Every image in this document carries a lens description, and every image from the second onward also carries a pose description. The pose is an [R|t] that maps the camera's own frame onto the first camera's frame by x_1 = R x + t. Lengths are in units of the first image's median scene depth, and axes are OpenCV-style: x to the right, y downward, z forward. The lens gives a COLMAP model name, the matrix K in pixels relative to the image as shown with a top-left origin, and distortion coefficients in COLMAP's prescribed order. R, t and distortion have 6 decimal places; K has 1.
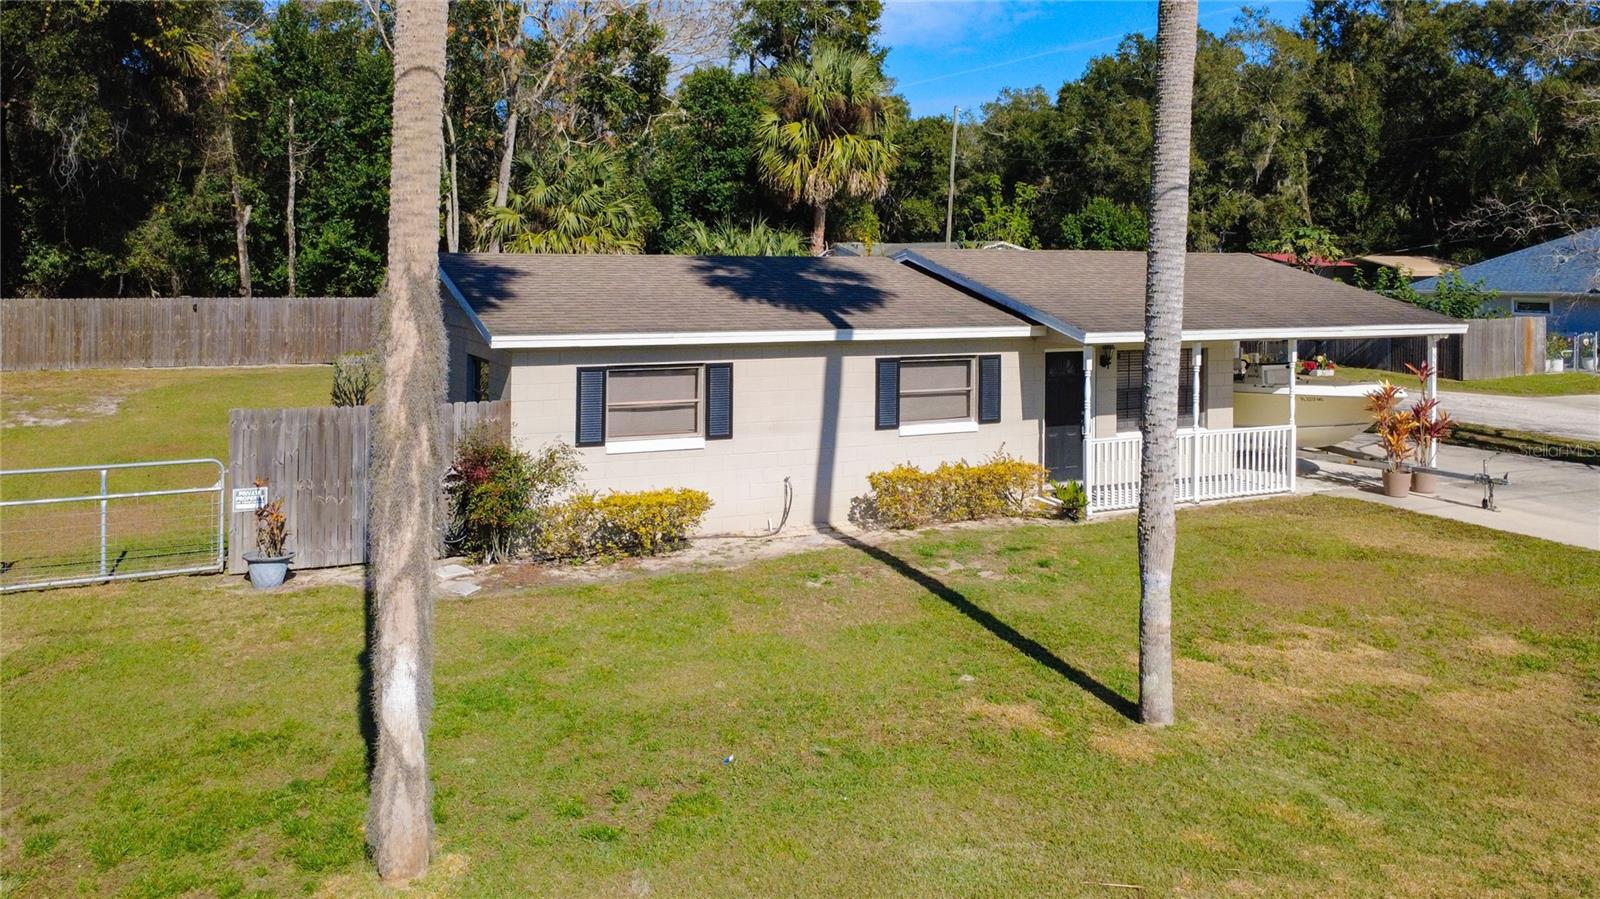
lens RADIAL K [[1236.4, 0, 792.3], [0, 1236.4, 245.3], [0, 0, 1]] dist [-0.001510, 0.019685]
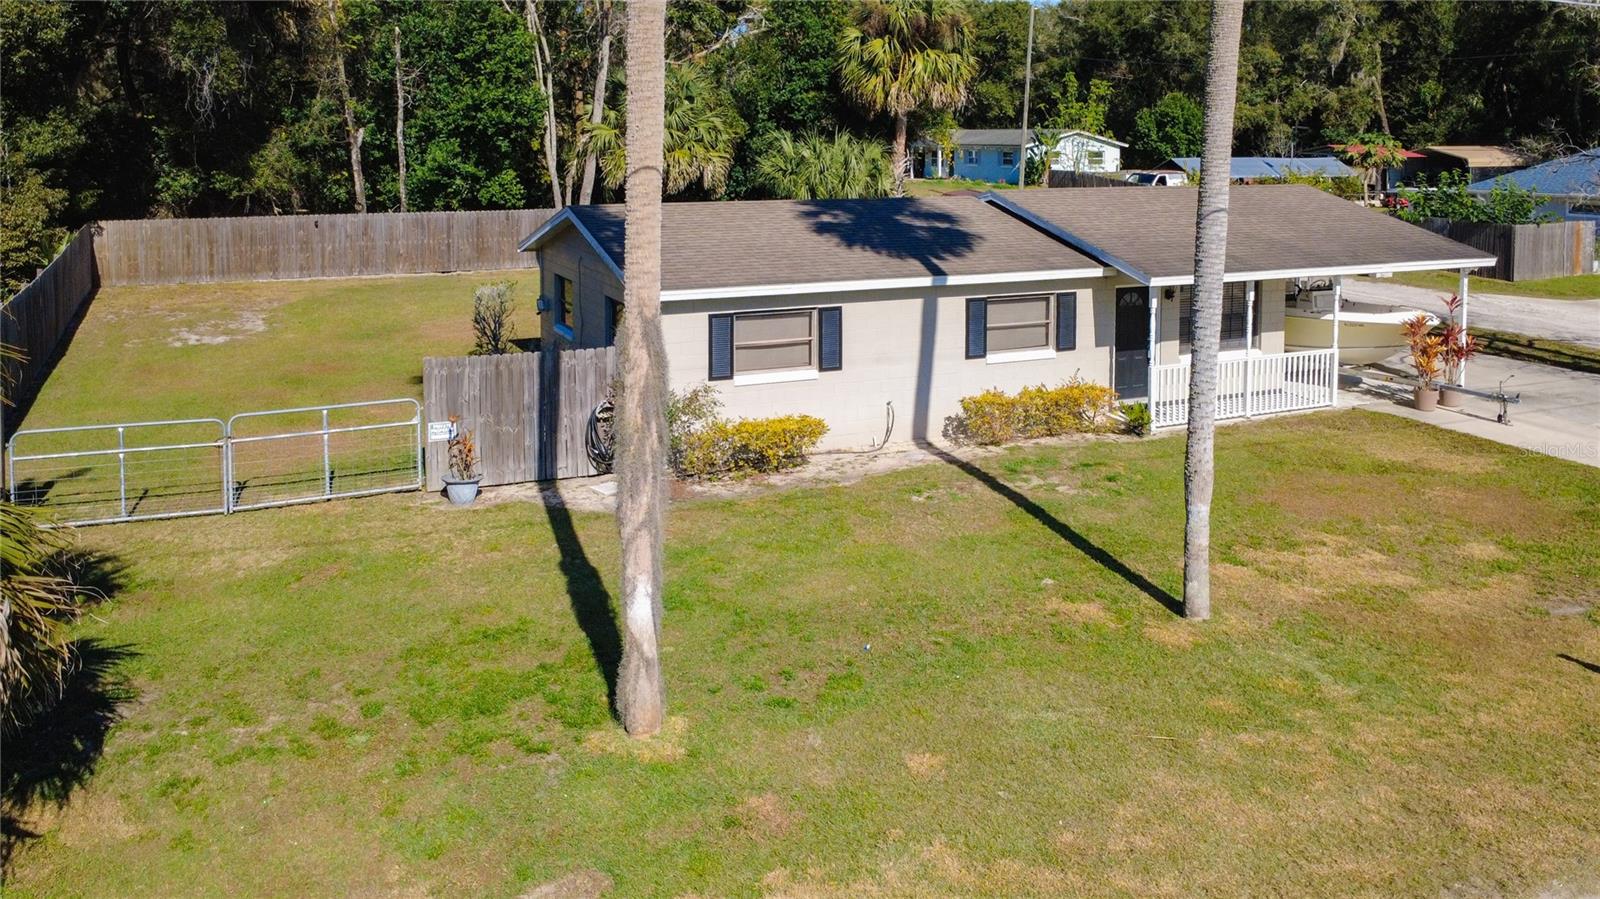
lens RADIAL K [[1236.4, 0, 834.8], [0, 1236.4, 281.0], [0, 0, 1]] dist [-0.001510, 0.019685]
pose [[0.999625, -0.011904, -0.024662, -0.024350], [0.014930, 0.991868, 0.126389, -0.068908], [0.022957, -0.126710, 0.991674, -0.127906]]
